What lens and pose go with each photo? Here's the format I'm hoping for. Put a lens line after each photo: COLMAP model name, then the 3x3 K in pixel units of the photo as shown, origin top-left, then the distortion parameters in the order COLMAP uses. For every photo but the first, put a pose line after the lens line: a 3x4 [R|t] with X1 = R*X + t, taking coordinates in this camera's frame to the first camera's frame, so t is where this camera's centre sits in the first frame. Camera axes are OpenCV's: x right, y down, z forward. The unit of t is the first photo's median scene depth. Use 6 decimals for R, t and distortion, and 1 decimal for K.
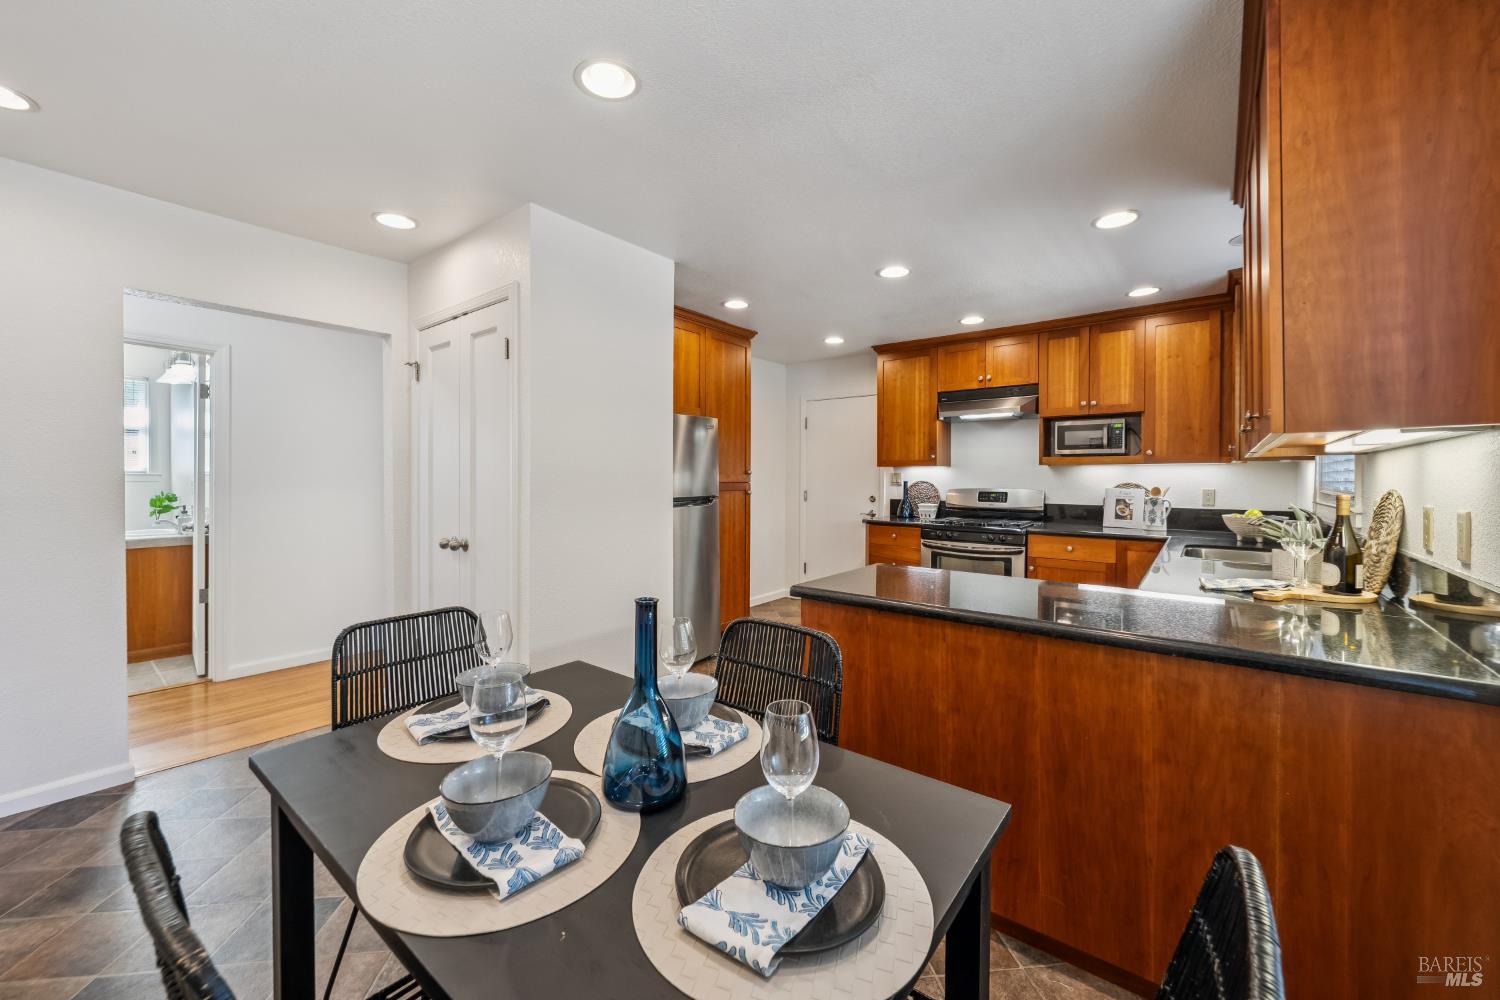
lens RADIAL K [[579.5, 0, 742.2], [0, 579.5, 482.6], [0, 0, 1]] dist [0.000099, -0.000247]
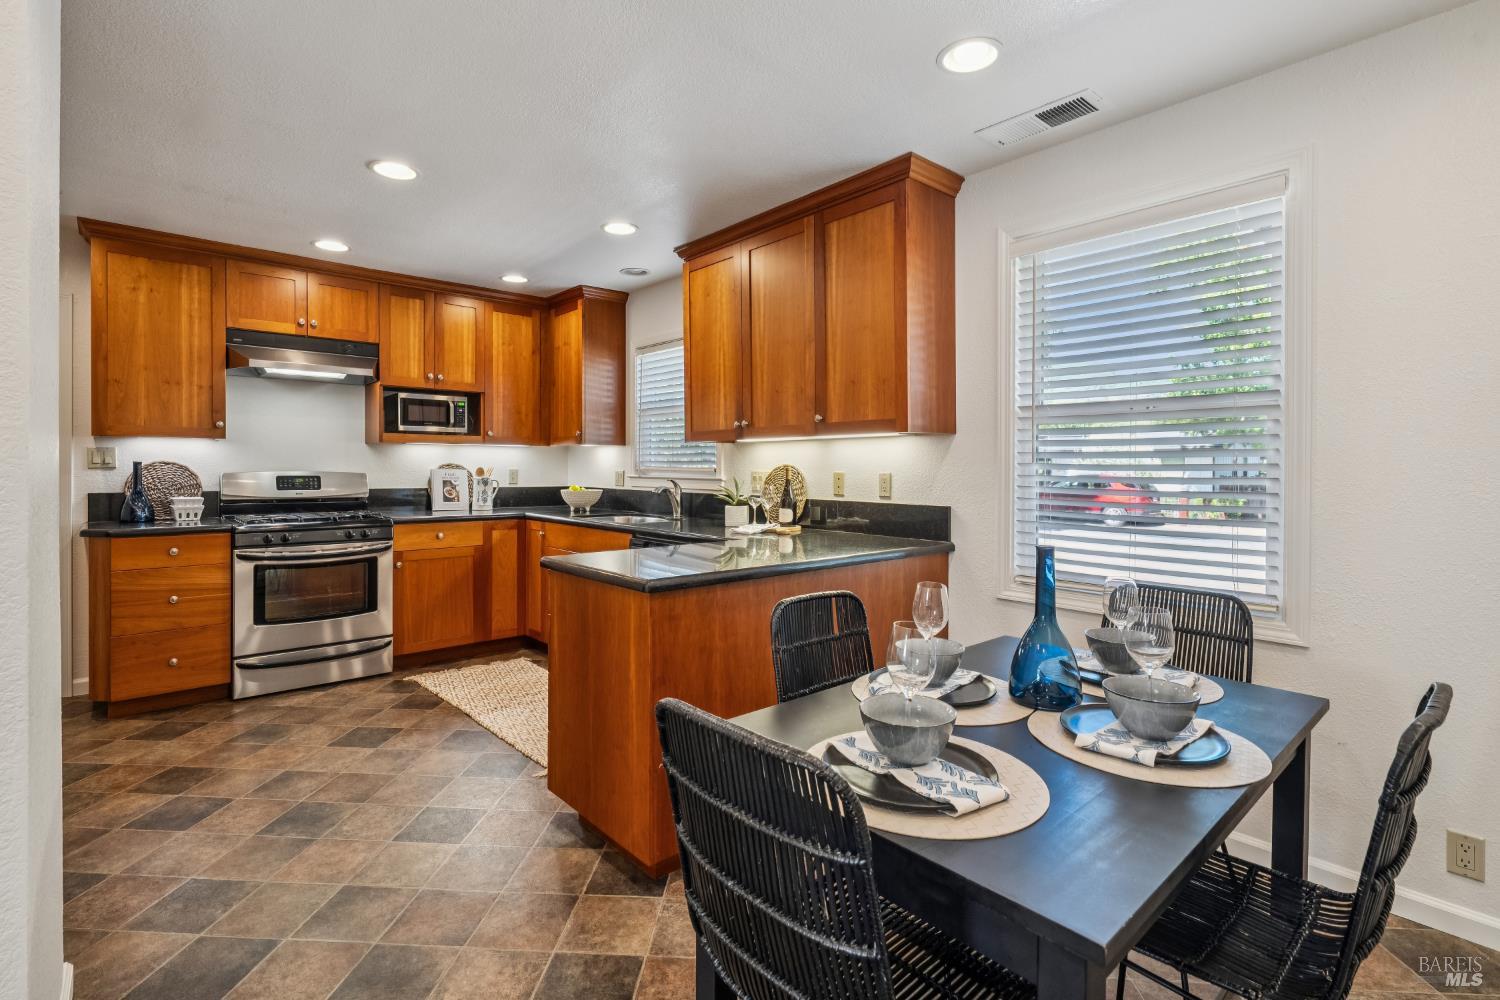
lens RADIAL K [[720.0, 0, 756.9], [0, 720.0, 471.2], [0, 0, 1]] dist [0.002899, 0.000099]
pose [[0.158587, -0.009655, 0.987298, -0.432917], [0.005259, 0.999946, 0.008934, 0.005092], [-0.987331, 0.003775, 0.158629, 0.306242]]
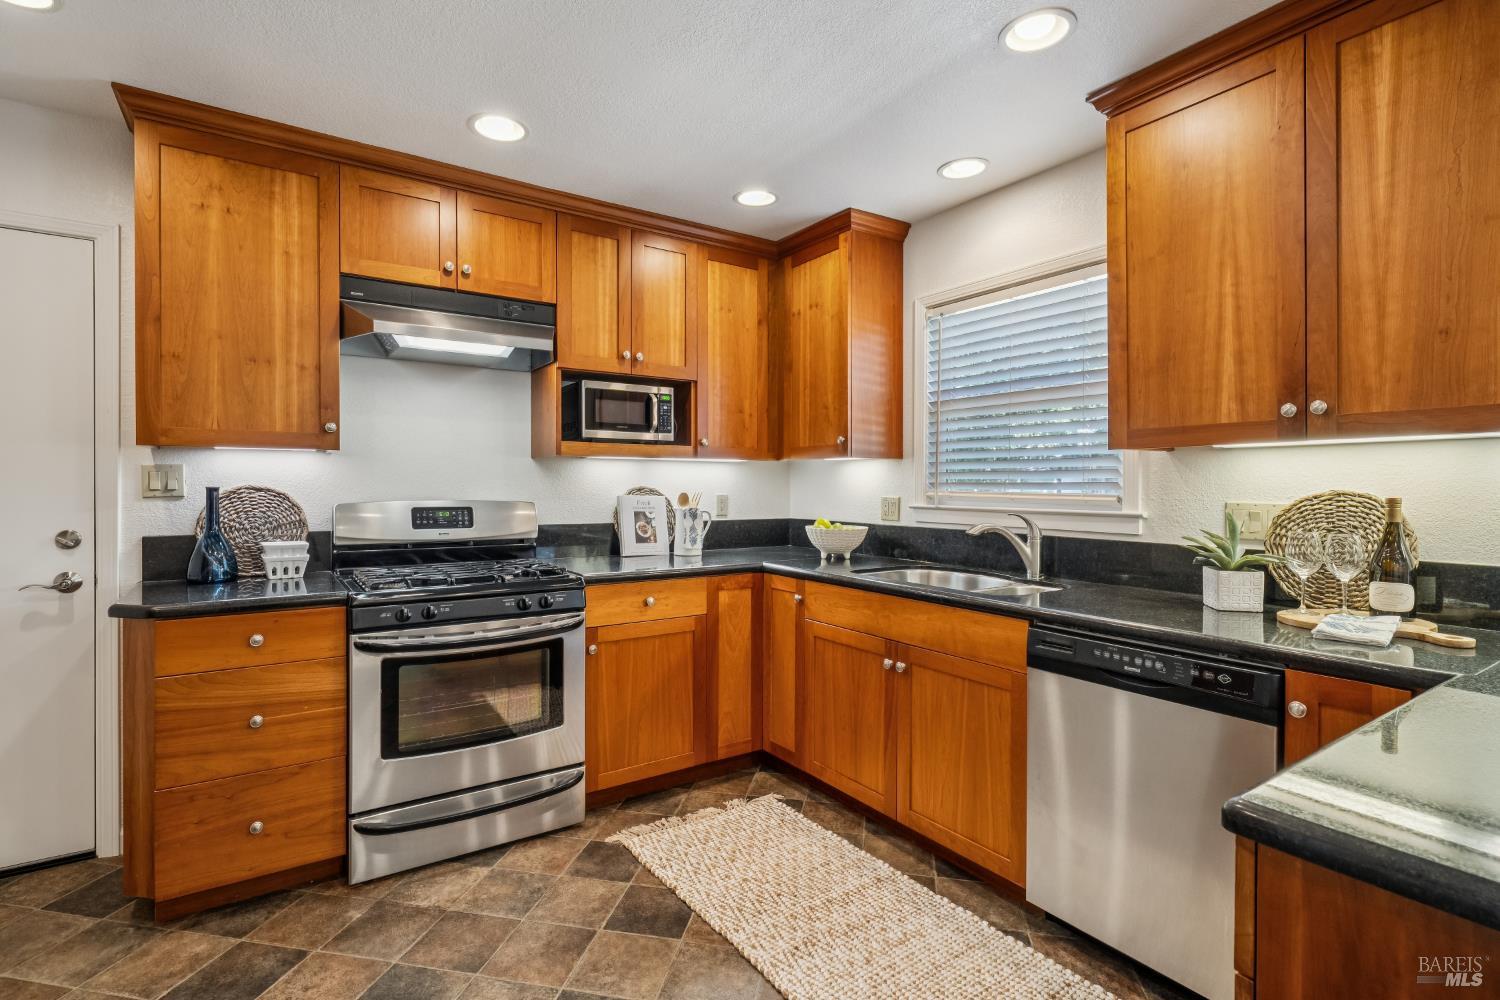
lens RADIAL K [[716.4, 0, 745.5], [0, 716.4, 489.0], [0, 0, 1]] dist [0.001474, -0.000248]
pose [[0.290016, -0.009947, 0.956970, -0.083205], [0.007466, 0.999939, 0.008130, -0.002842], [-0.956993, 0.004787, 0.290072, 0.647219]]
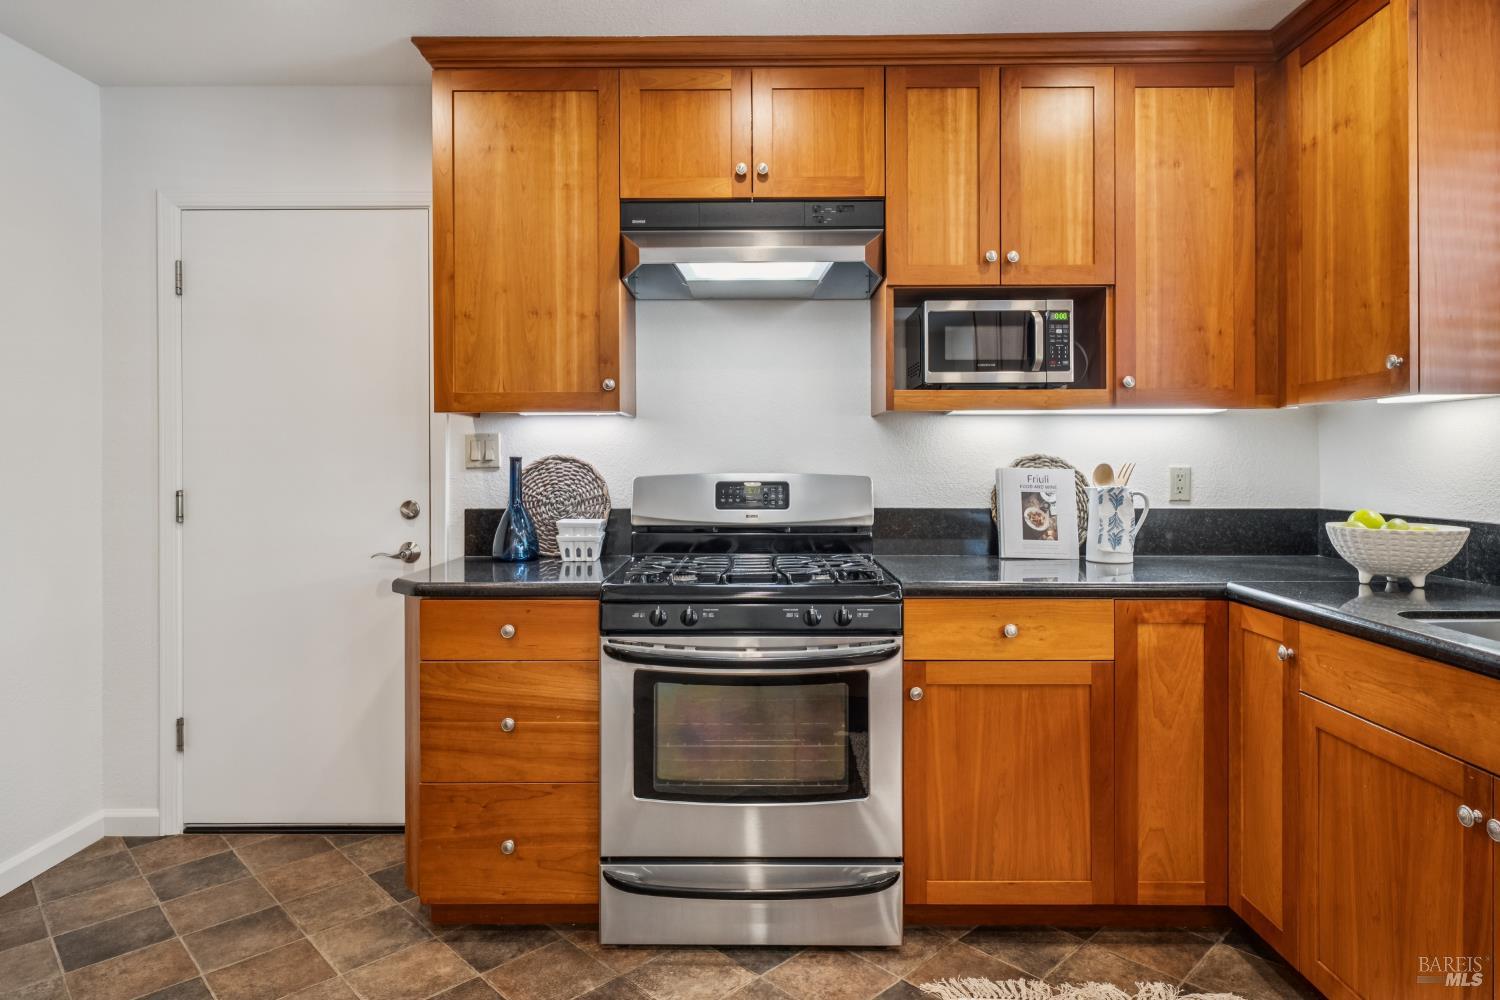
lens RADIAL K [[876.7, 0, 750.2], [0, 876.7, 464.1], [0, 0, 1]] dist [0.004012, 0.000039]
pose [[0.782750, -0.008543, 0.622278, 0.078249], [0.012123, 0.999925, -0.001522, 0.005490], [-0.622218, 0.008736, 0.782795, 0.611238]]
